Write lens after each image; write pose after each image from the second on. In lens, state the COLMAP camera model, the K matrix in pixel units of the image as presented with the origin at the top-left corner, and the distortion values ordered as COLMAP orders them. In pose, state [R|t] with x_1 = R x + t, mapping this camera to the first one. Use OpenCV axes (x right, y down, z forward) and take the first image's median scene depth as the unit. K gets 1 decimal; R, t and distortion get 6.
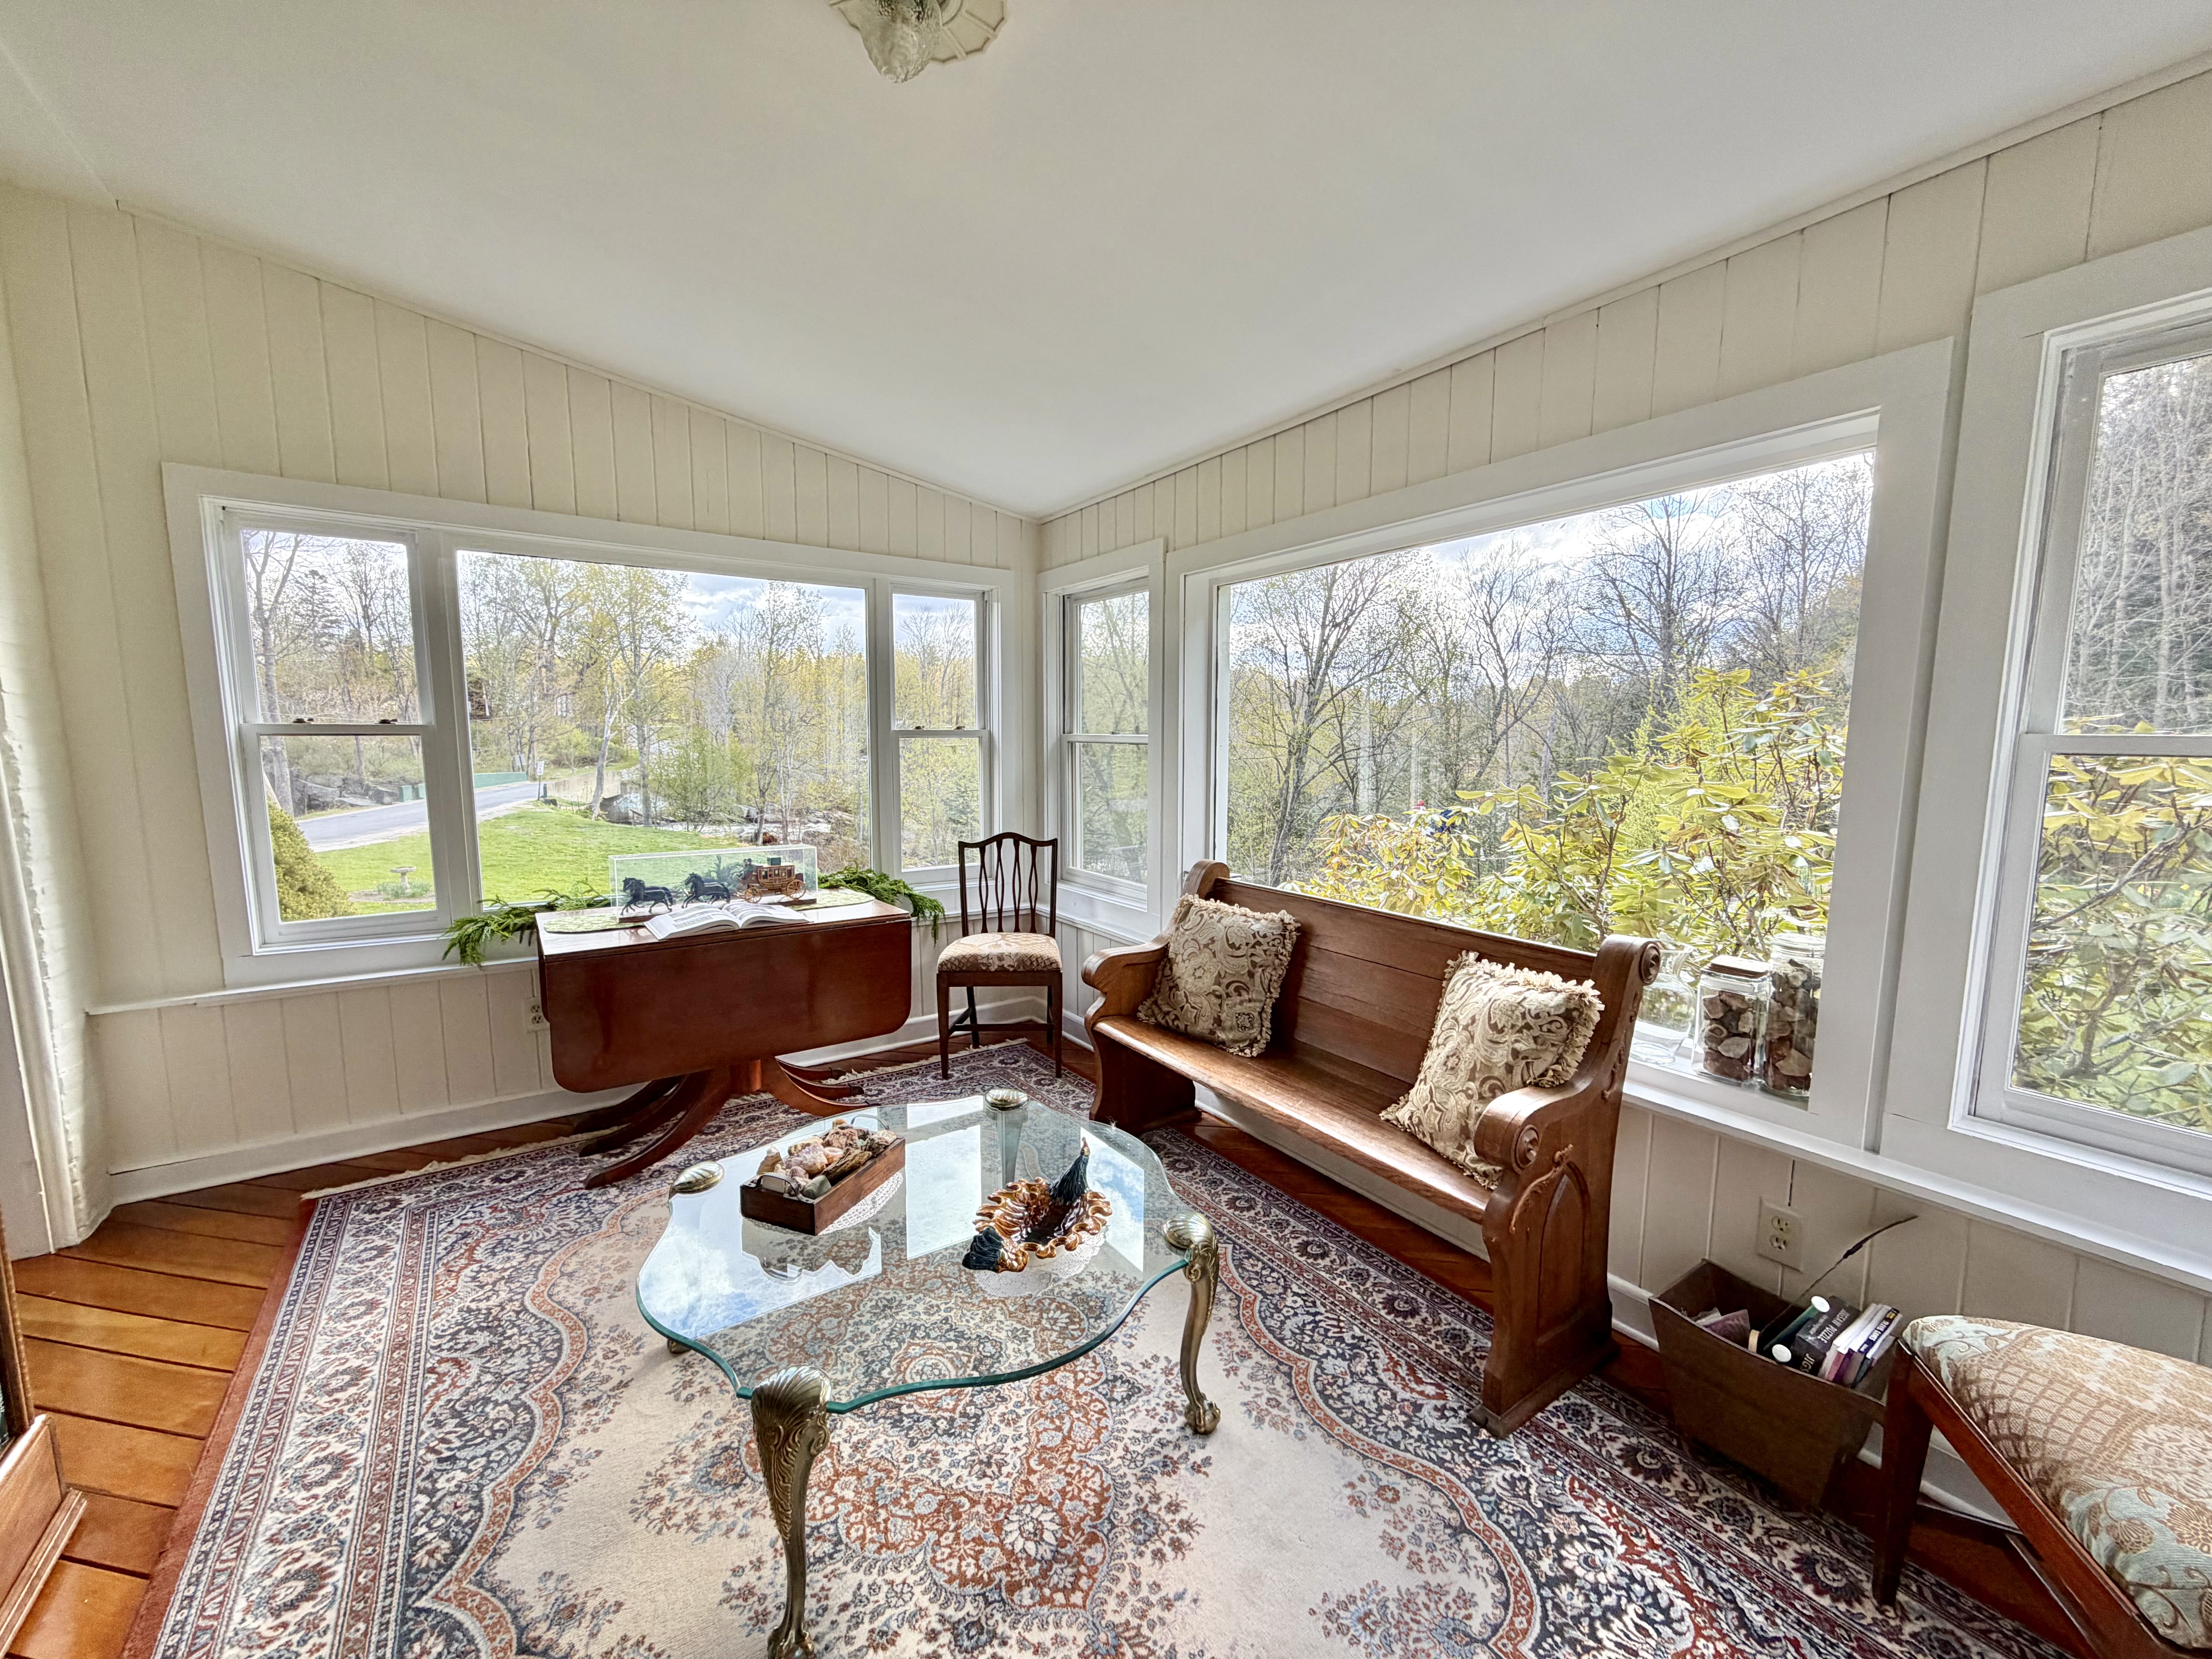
lens RADIAL K [[877.4, 0, 1102.4], [0, 877.4, 832.5], [0, 0, 1]] dist [0.003495, -0.000043]
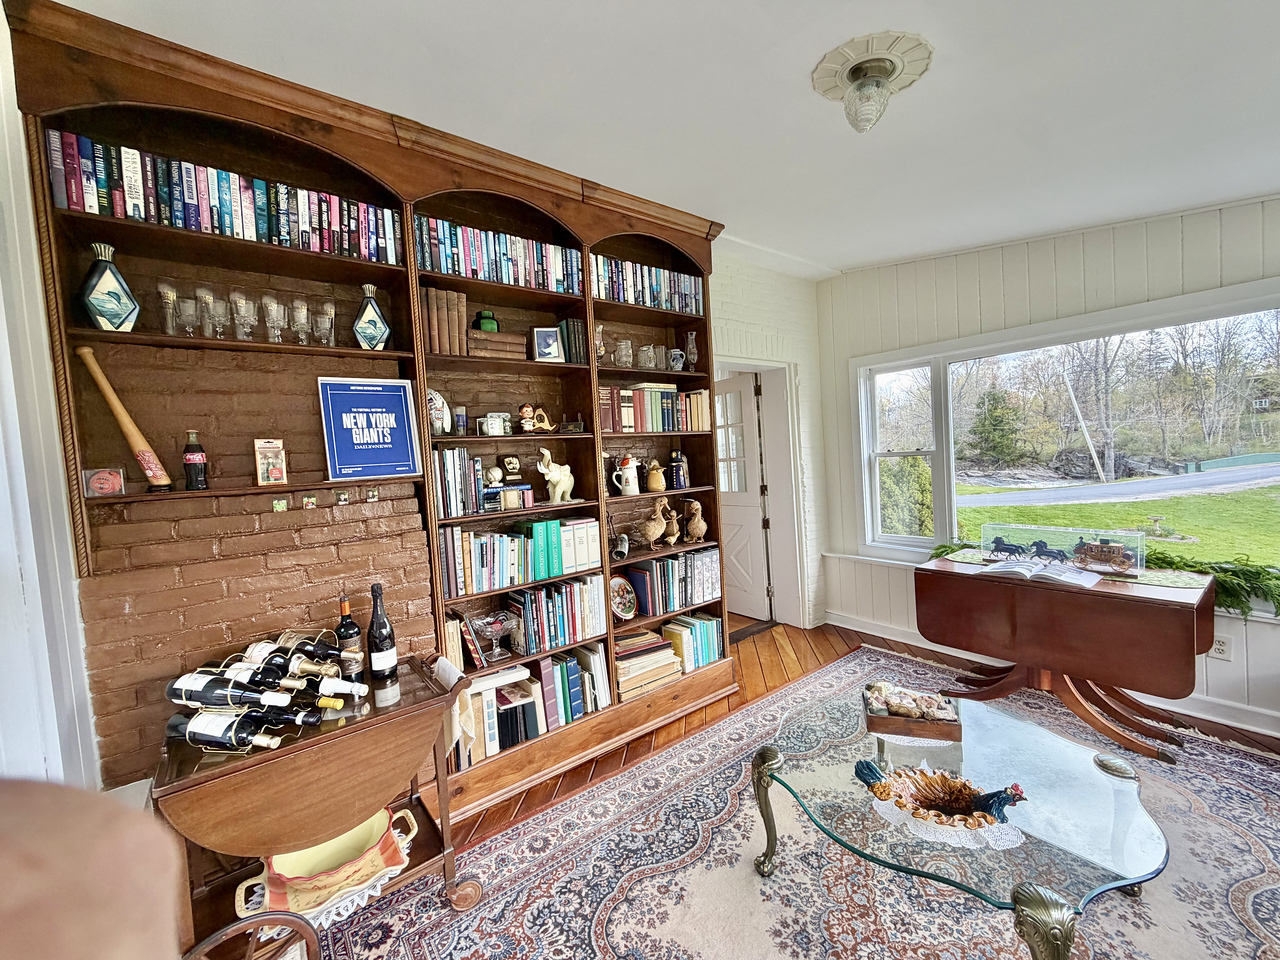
lens RADIAL K [[508.7, 0, 637.5], [0, 508.7, 480.0], [0, 0, 1]] dist [-0.001164, 0.000550]
pose [[0.053309, 0.036797, -0.997900, 0.495949], [-0.052367, 0.998049, 0.034005, -0.067183], [0.997204, 0.050445, 0.055132, 0.280203]]
